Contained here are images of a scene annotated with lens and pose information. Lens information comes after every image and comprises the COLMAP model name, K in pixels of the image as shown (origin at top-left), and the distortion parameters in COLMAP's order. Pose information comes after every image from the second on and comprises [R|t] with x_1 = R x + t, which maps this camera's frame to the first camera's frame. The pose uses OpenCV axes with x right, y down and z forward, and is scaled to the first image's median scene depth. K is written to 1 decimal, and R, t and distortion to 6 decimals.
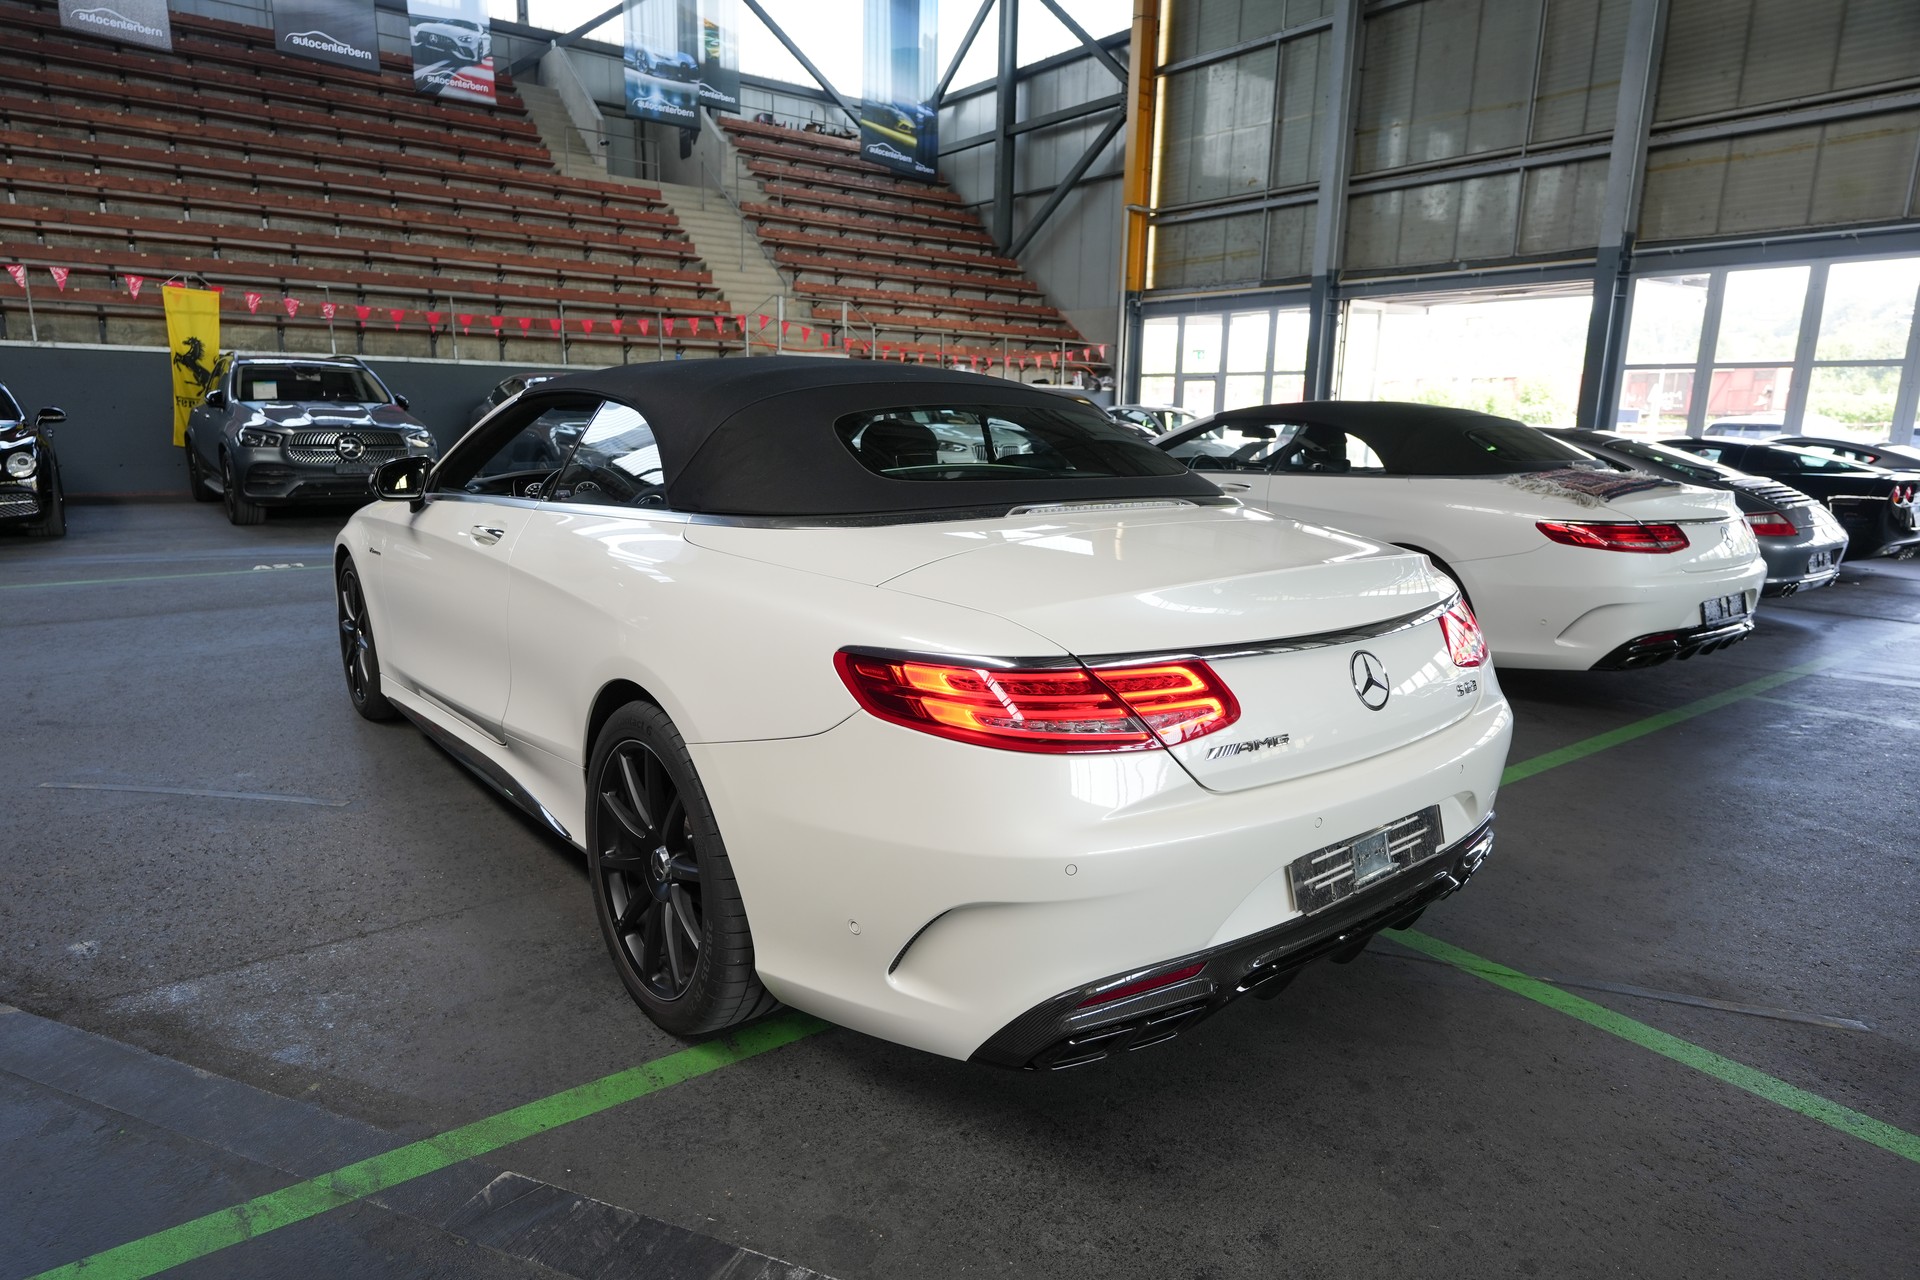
lens RADIAL K [[1110.6, 0, 960.1], [0, 1110.6, 638.3], [0, 0, 1]] dist [-0.007092, 0.006461]
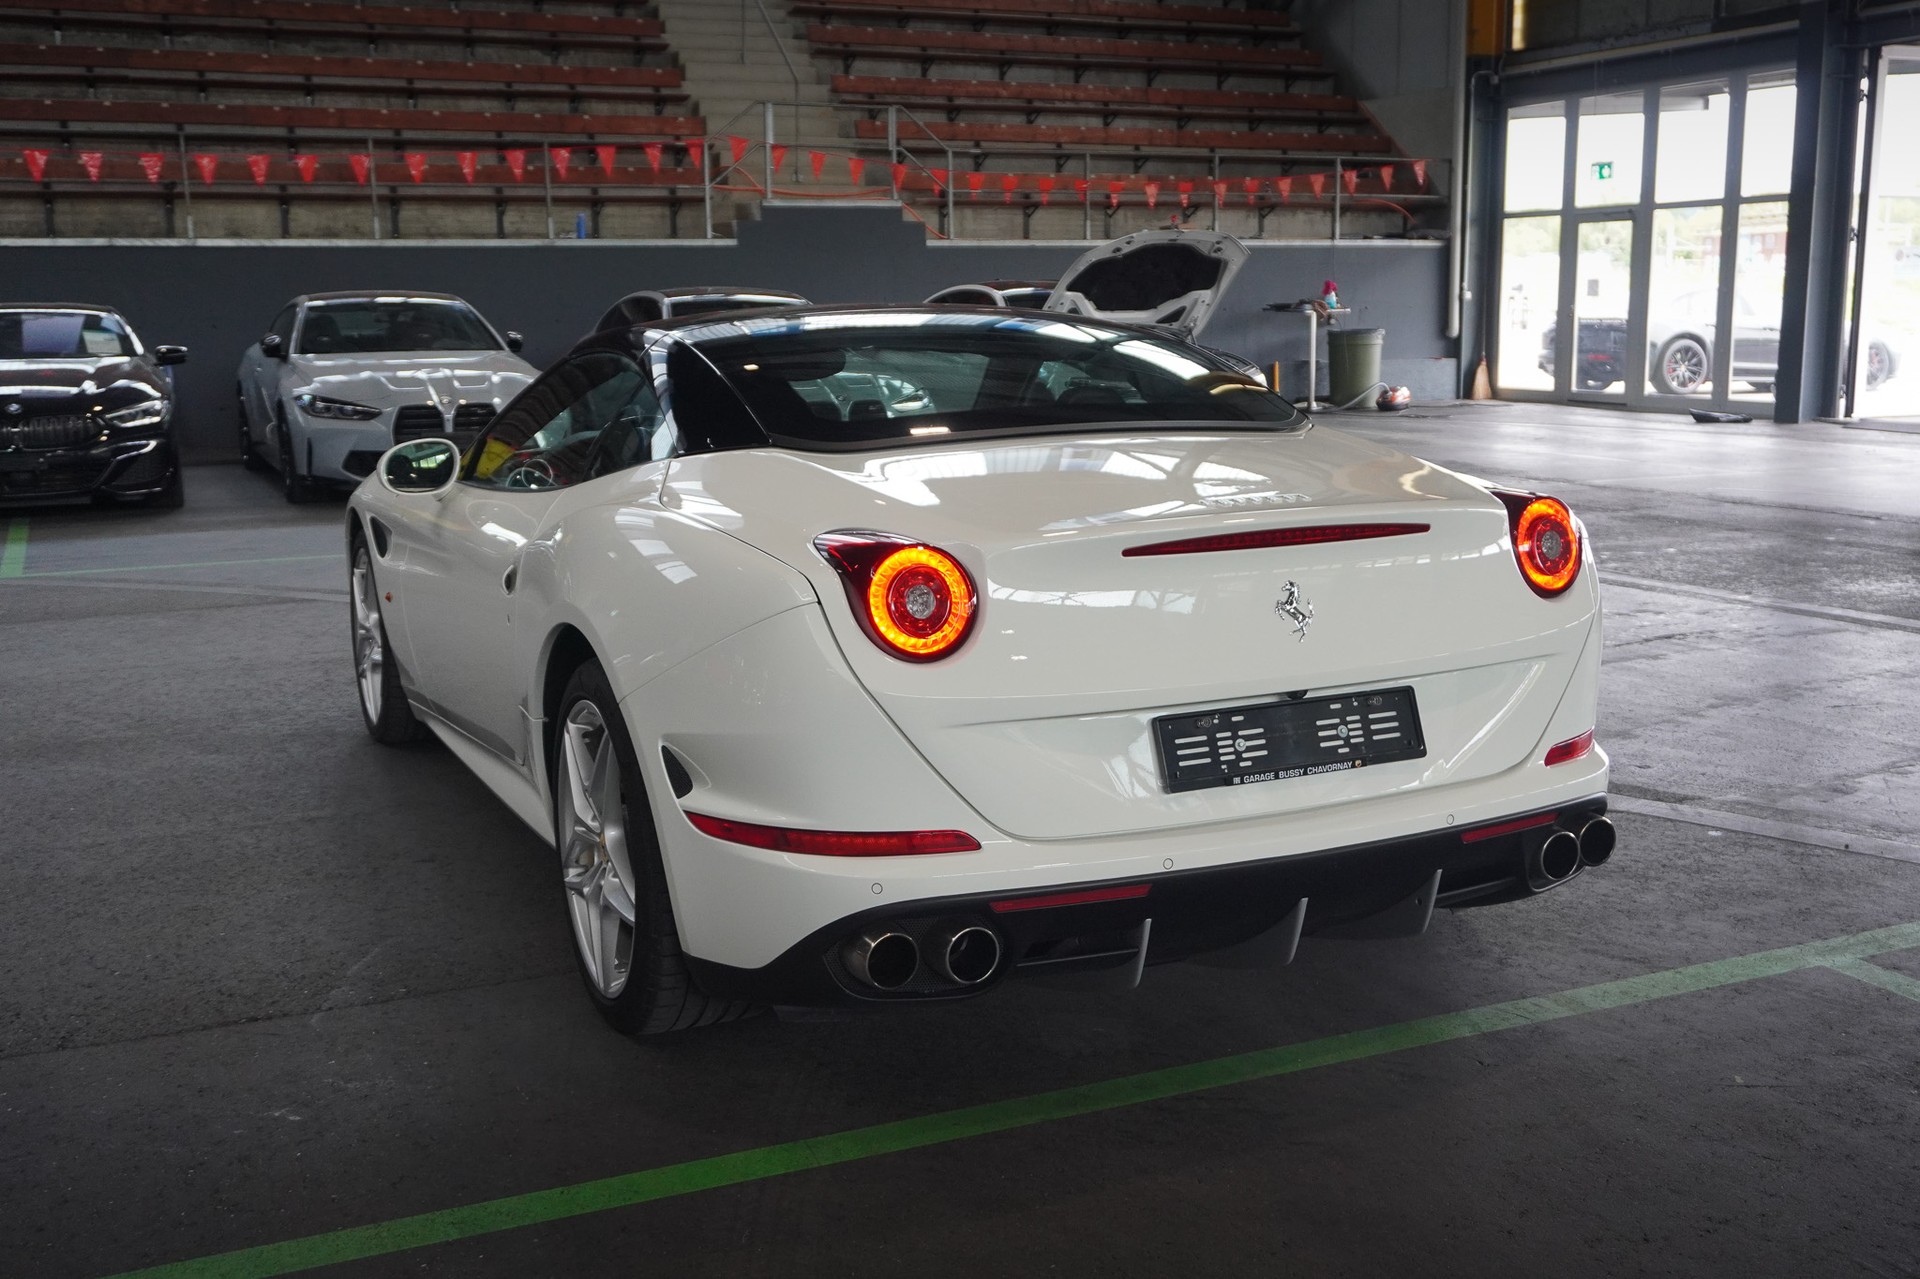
lens RADIAL K [[1956.3, 0, 965.6], [0, 1956.3, 633.7], [0, 0, 1]] dist [-0.003253, 0.000000]
pose [[0.972933, 0.006726, -0.230989, 0.166324], [-0.014137, 0.999437, -0.030442, -0.011462], [0.230654, 0.032883, 0.972480, 0.070638]]
